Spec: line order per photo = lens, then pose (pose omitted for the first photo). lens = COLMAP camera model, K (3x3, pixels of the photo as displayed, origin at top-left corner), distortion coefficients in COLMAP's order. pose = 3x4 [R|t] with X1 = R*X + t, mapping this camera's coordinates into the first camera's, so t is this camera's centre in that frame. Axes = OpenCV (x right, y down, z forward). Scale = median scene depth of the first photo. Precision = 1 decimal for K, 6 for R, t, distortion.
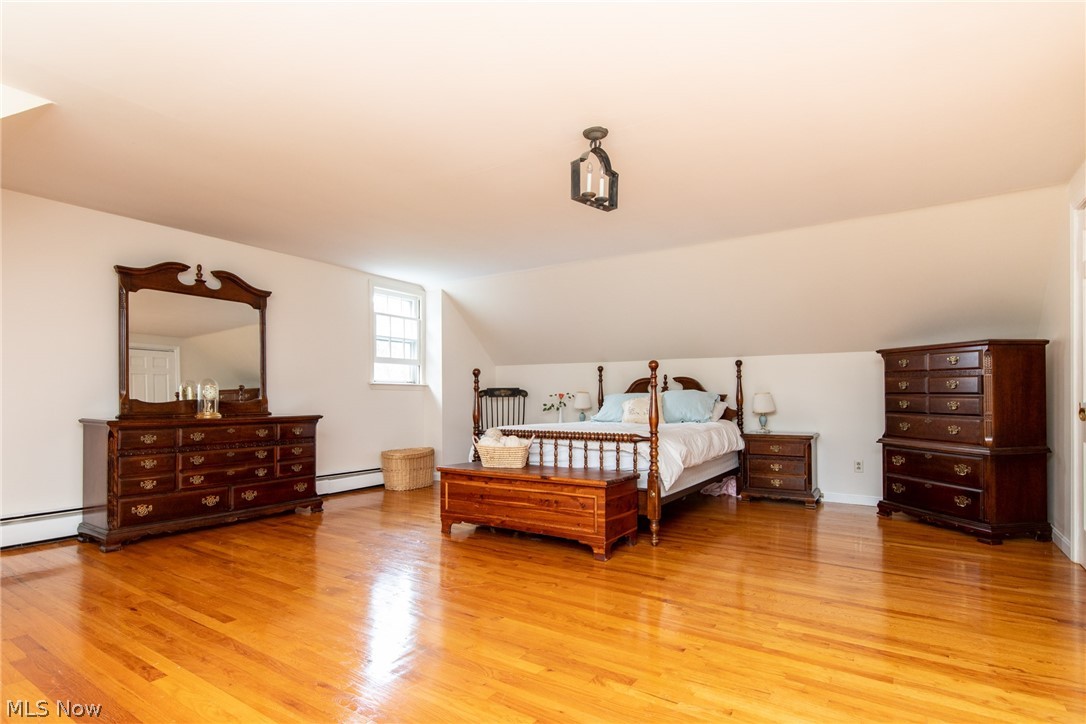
lens RADIAL K [[552.1, 0, 531.6], [0, 552.1, 391.9], [0, 0, 1]] dist [0.000437, -0.000008]
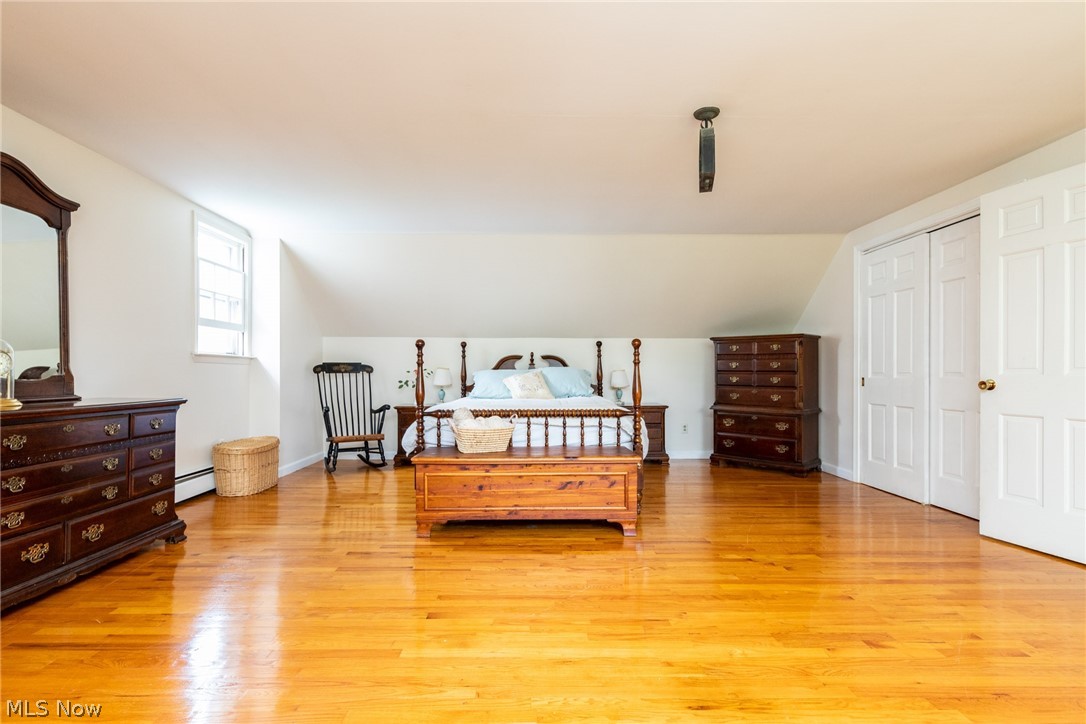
lens RADIAL K [[518.9, 0, 537.9], [0, 518.9, 371.8], [0, 0, 1]] dist [0.003043, -0.001206]
pose [[0.823747, 0.004817, 0.566937, -0.405105], [-0.008310, 0.999959, 0.003579, 0.003270], [-0.566896, -0.007660, 0.823754, 0.233752]]
